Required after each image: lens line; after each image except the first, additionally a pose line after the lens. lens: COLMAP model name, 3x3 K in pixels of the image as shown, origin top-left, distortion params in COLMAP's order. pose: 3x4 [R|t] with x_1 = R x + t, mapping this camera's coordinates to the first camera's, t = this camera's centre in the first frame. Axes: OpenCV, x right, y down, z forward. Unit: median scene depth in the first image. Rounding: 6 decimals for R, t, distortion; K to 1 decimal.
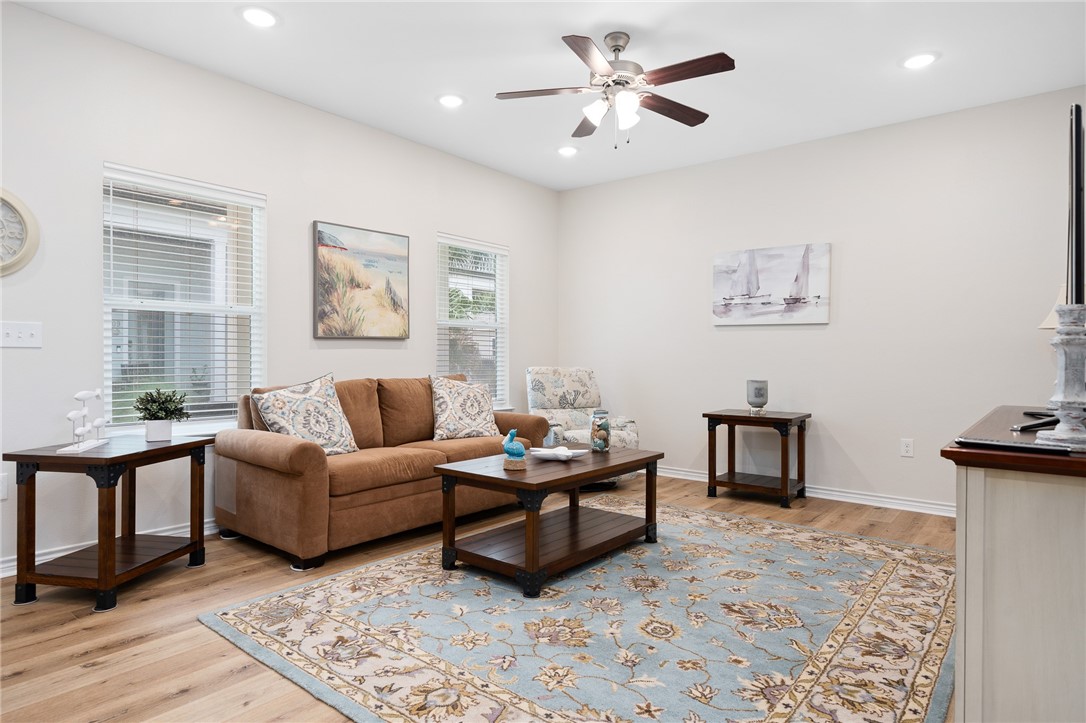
lens RADIAL K [[628.3, 0, 541.3], [0, 628.3, 358.6], [0, 0, 1]] dist [-0.000688, -0.000244]
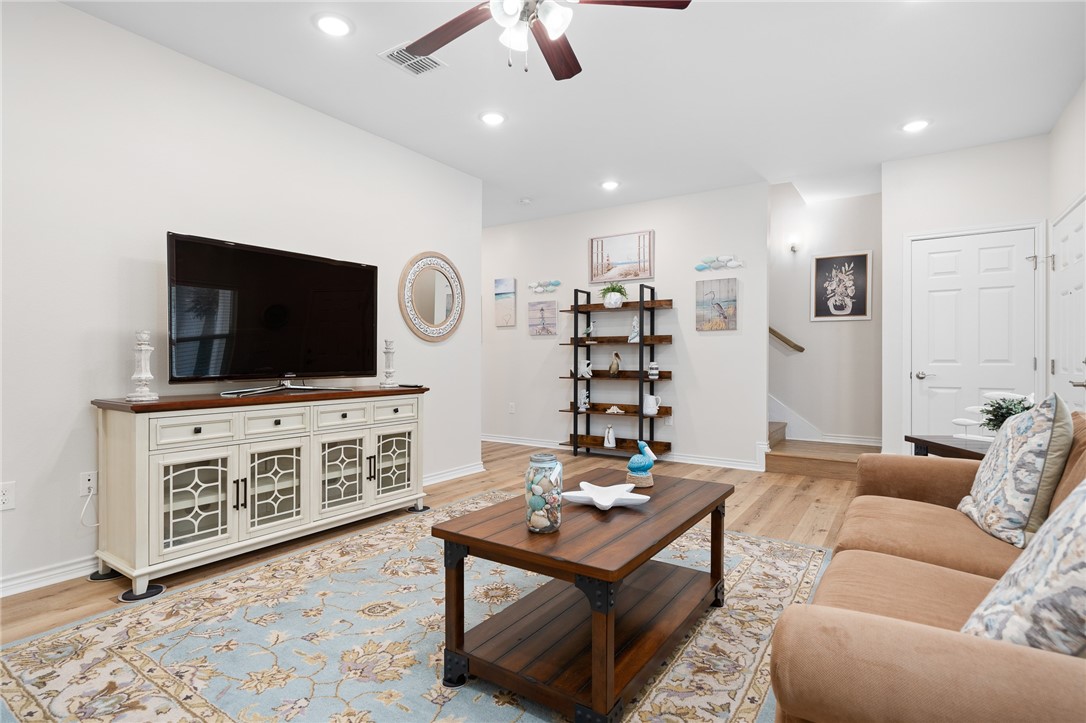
lens RADIAL K [[557.7, 0, 544.0], [0, 557.7, 360.6], [0, 0, 1]] dist [0.005903, 0.000273]
pose [[-0.995314, -0.008026, -0.096367, 0.195301], [-0.008893, 0.999924, 0.008580, -0.006590], [0.096290, 0.009397, -0.995309, 2.042487]]
